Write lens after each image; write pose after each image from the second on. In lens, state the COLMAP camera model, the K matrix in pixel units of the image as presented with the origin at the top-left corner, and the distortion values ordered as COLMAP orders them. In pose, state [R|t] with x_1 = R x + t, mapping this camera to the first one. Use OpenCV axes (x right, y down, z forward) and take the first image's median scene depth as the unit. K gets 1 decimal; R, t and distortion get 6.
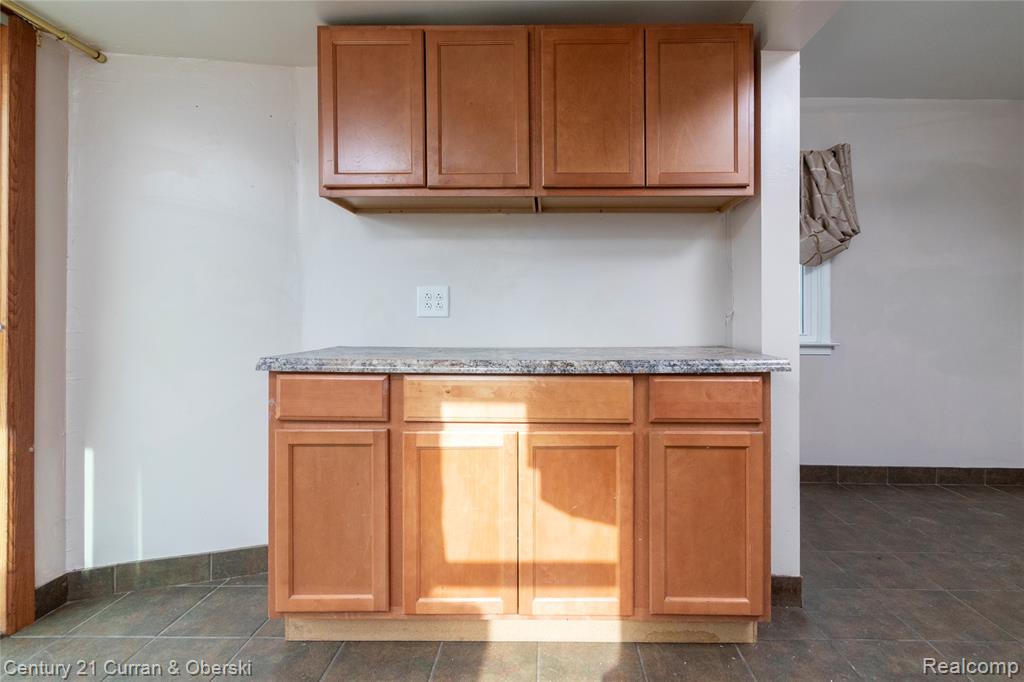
lens RADIAL K [[494.1, 0, 511.7], [0, 494.1, 319.4], [0, 0, 1]] dist [-0.002410, -0.000841]
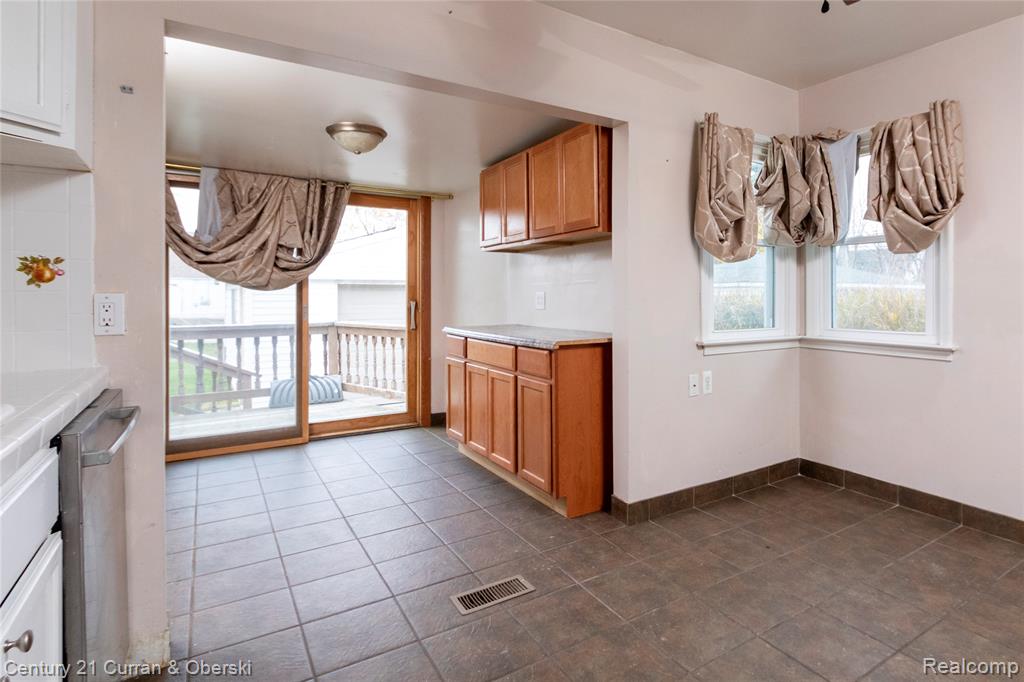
lens RADIAL K [[558.4, 0, 612.6], [0, 558.4, 297.5], [0, 0, 1]] dist [-0.001922, -0.000162]
pose [[0.596096, 0.003710, -0.802904, 1.643000], [-0.000314, 0.999990, 0.004388, -0.057192], [0.802913, -0.002364, 0.596092, 0.030498]]
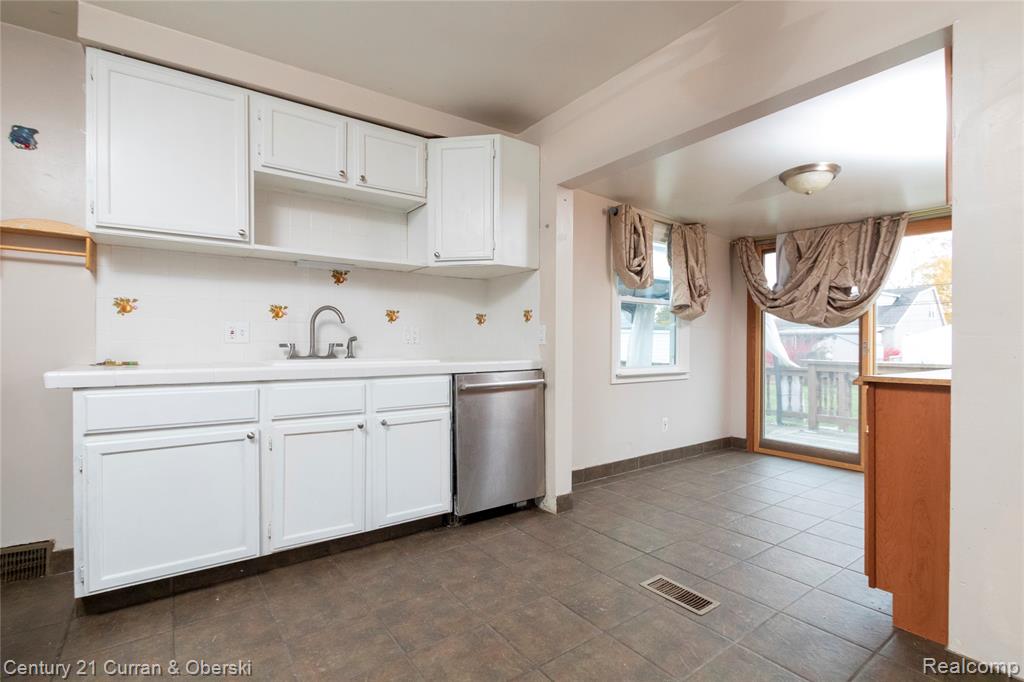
lens RADIAL K [[481.6, 0, 508.6], [0, 481.6, 345.4], [0, 0, 1]] dist [0.000350, -0.001767]
pose [[-0.806905, -0.001139, -0.590679, 1.518001], [-0.003861, 0.999987, 0.003346, 0.001432], [0.590668, 0.004980, -0.806899, 1.101646]]
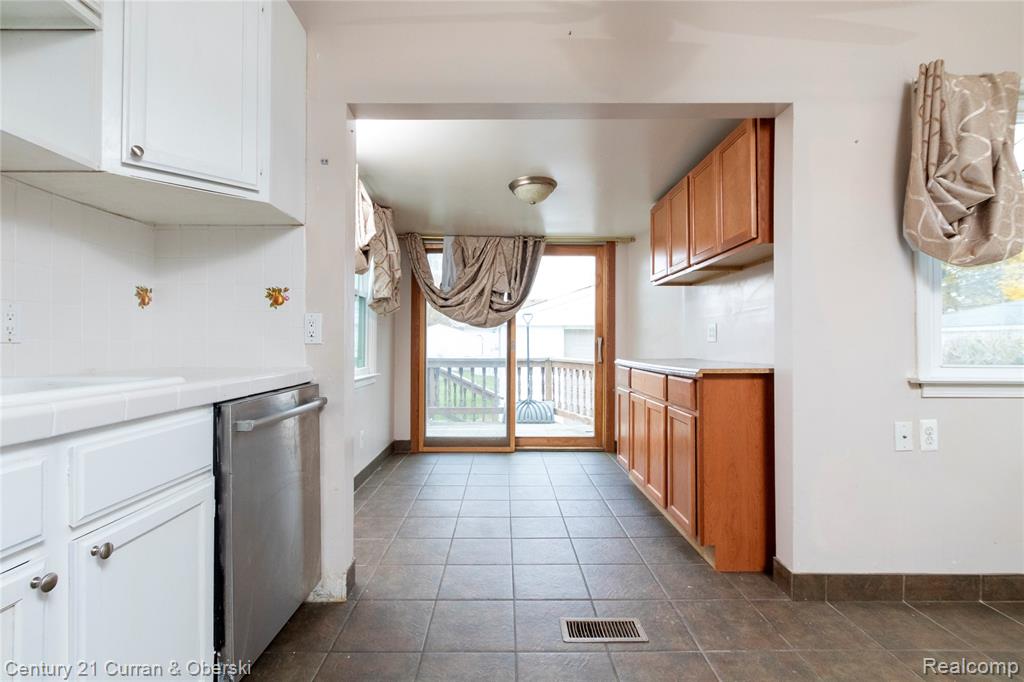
lens RADIAL K [[489.8, 0, 507.5], [0, 489.8, 340.6], [0, 0, 1]] dist [-0.000119, -0.001123]
pose [[0.015971, -0.006604, -0.999851, 1.528687], [-0.000858, 0.999978, -0.006619, 0.003092], [0.999872, 0.000963, 0.015965, 0.303982]]
